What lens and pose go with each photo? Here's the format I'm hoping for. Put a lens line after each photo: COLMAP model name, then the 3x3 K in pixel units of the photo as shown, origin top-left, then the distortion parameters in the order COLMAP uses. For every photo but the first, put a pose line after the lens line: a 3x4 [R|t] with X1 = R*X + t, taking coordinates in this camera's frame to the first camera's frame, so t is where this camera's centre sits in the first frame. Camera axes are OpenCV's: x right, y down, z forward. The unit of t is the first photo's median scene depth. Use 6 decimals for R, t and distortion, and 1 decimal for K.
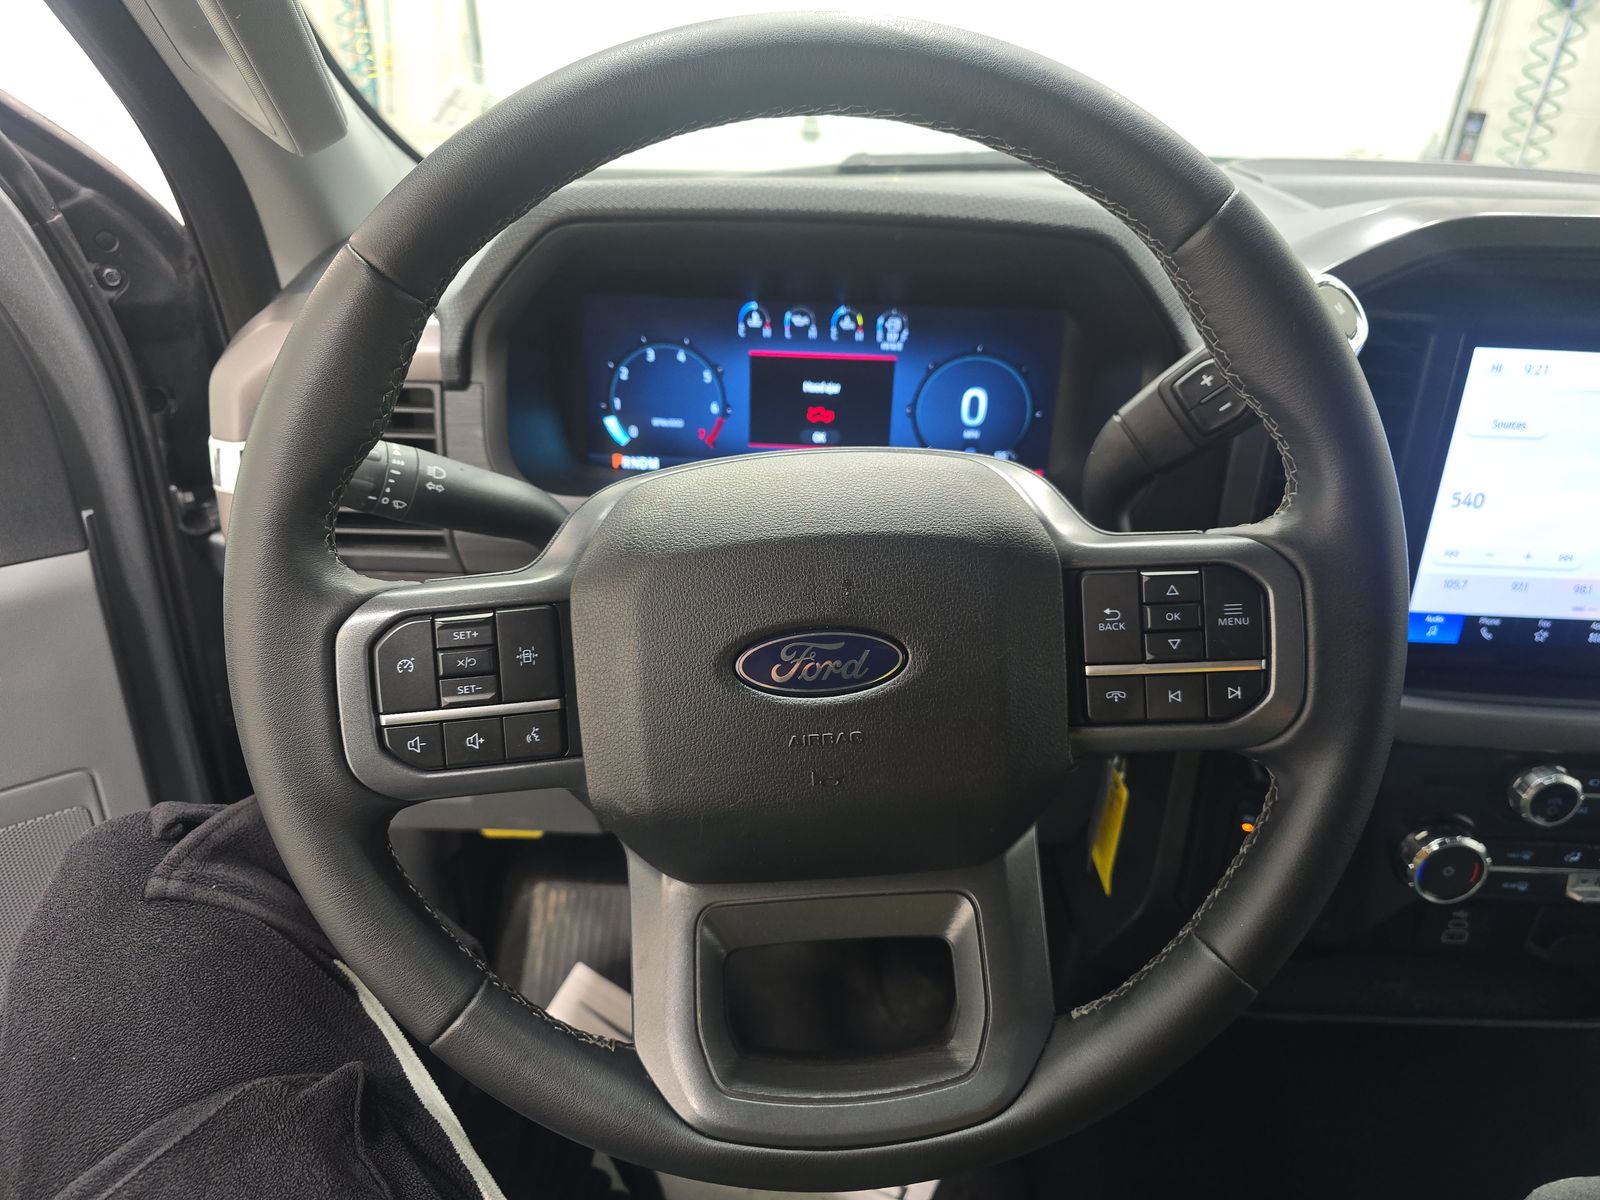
lens RADIAL K [[1070.1, 0, 807.0], [0, 1070.1, 590.1], [0, 0, 1]] dist [0.048329, -0.037061]
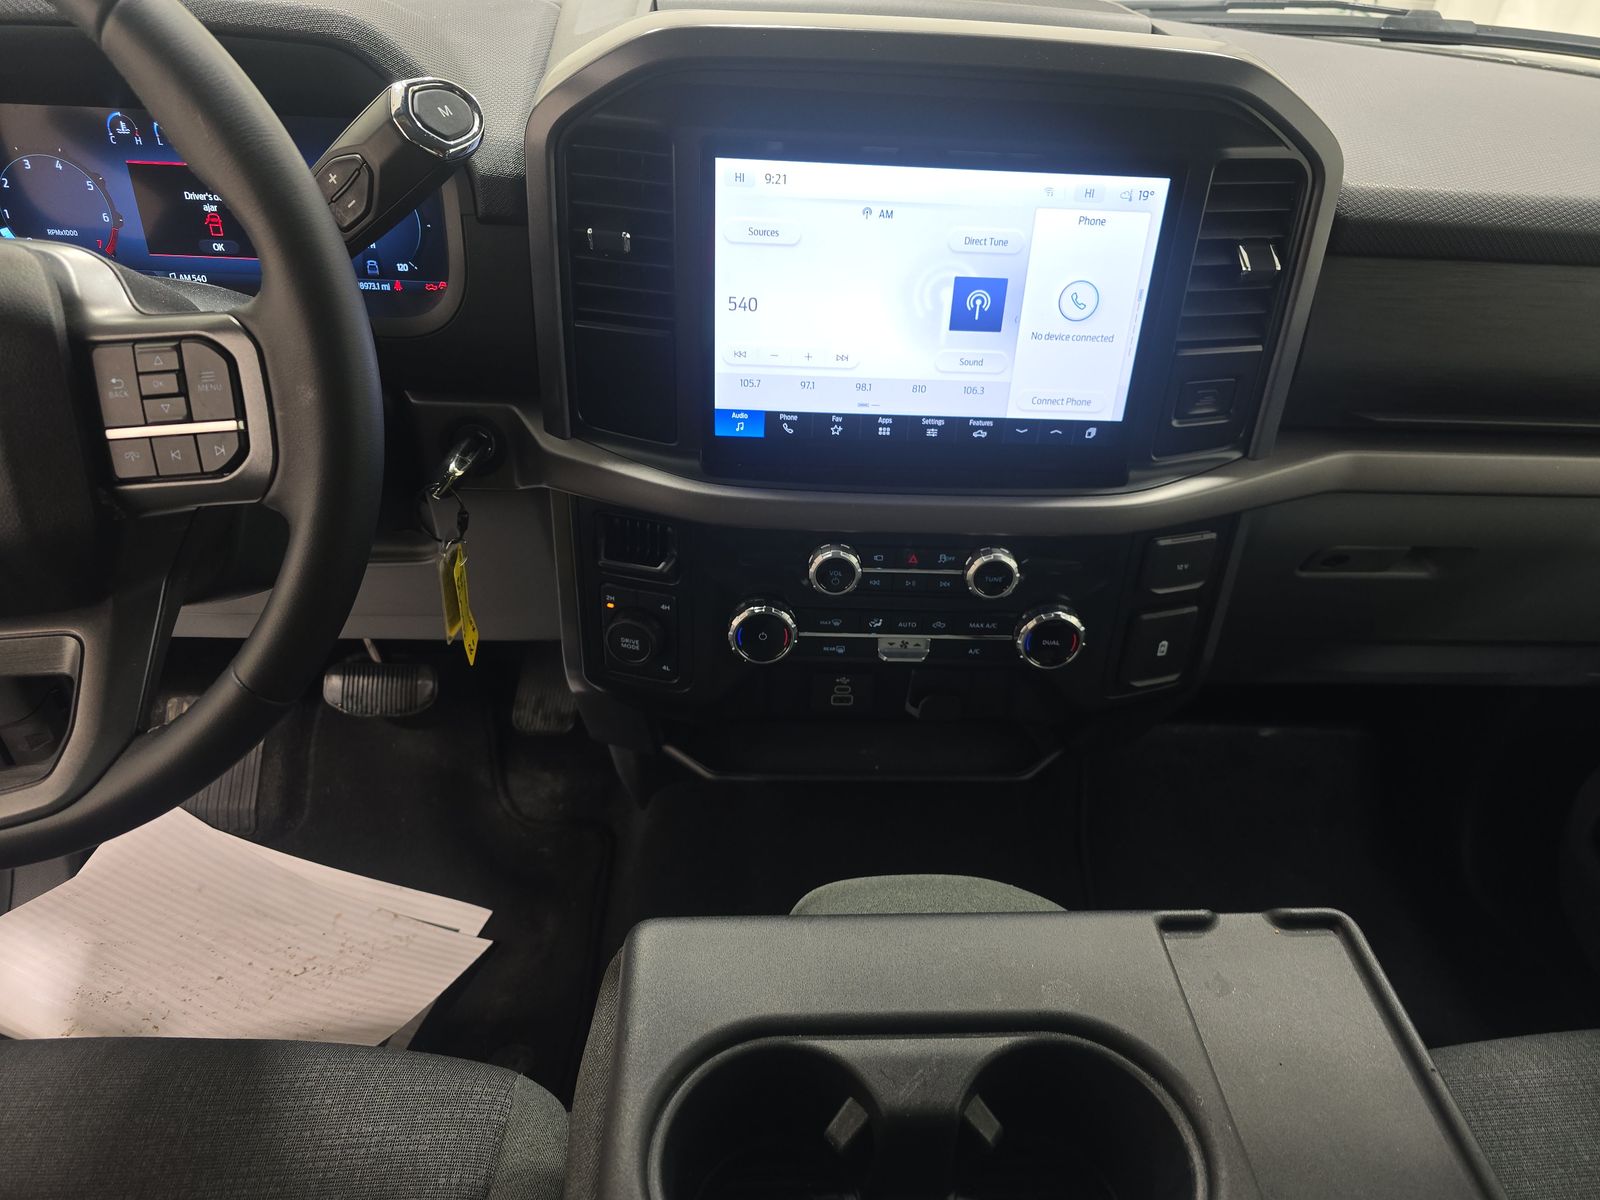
lens RADIAL K [[1070.1, 0, 790.7], [0, 1070.1, 613.1], [0, 0, 1]] dist [0.048329, -0.037061]
pose [[0.999857, -0.009496, 0.013984, 0.615111], [0.007145, 0.987175, 0.159480, 0.052372], [-0.015319, -0.159357, 0.987102, -0.133233]]
